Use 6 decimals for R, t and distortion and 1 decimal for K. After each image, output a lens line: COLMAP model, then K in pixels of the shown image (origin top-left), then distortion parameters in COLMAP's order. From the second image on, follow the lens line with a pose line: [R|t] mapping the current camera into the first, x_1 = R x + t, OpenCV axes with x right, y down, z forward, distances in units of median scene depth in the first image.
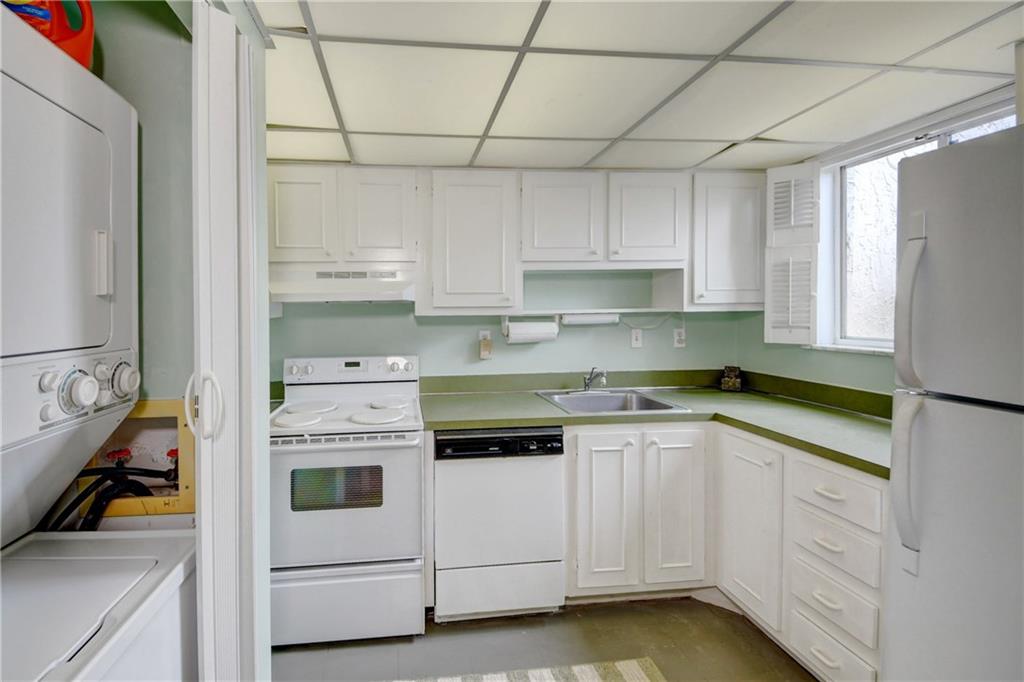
lens RADIAL K [[401.3, 0, 498.9], [0, 401.3, 322.6], [0, 0, 1]] dist [-0.000031, -0.010389]
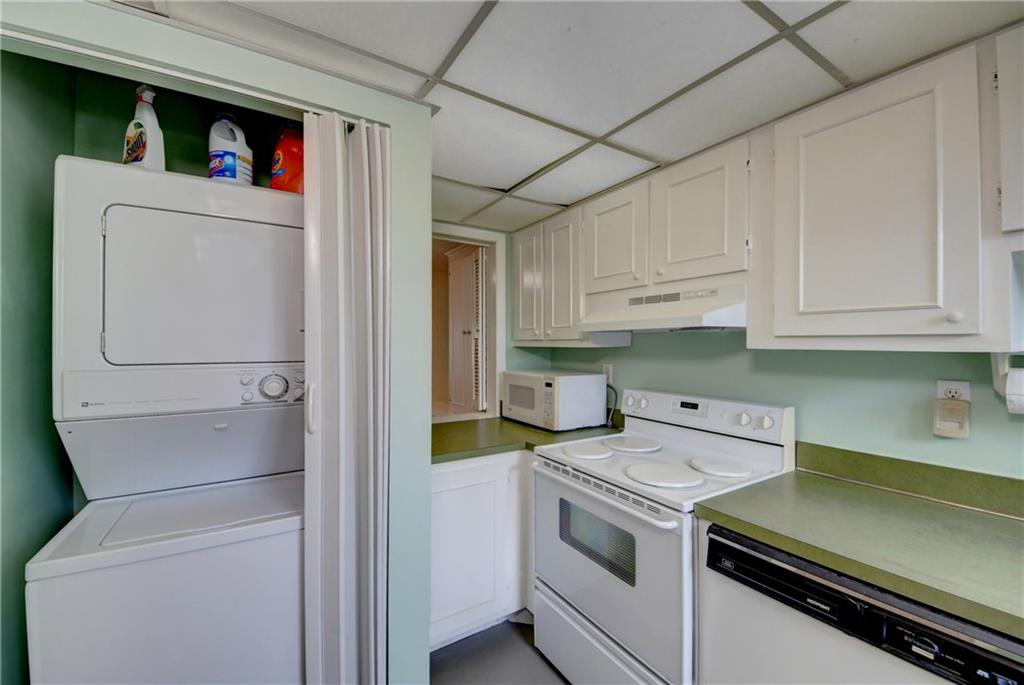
lens RADIAL K [[393.3, 0, 512.0], [0, 393.3, 342.5], [0, 0, 1]] dist [0.001206, -0.011187]
pose [[0.385610, 0.011582, -0.922589, 0.253609], [-0.031626, 0.999500, -0.000672, -0.014189], [0.922120, 0.029437, 0.385784, 0.360695]]
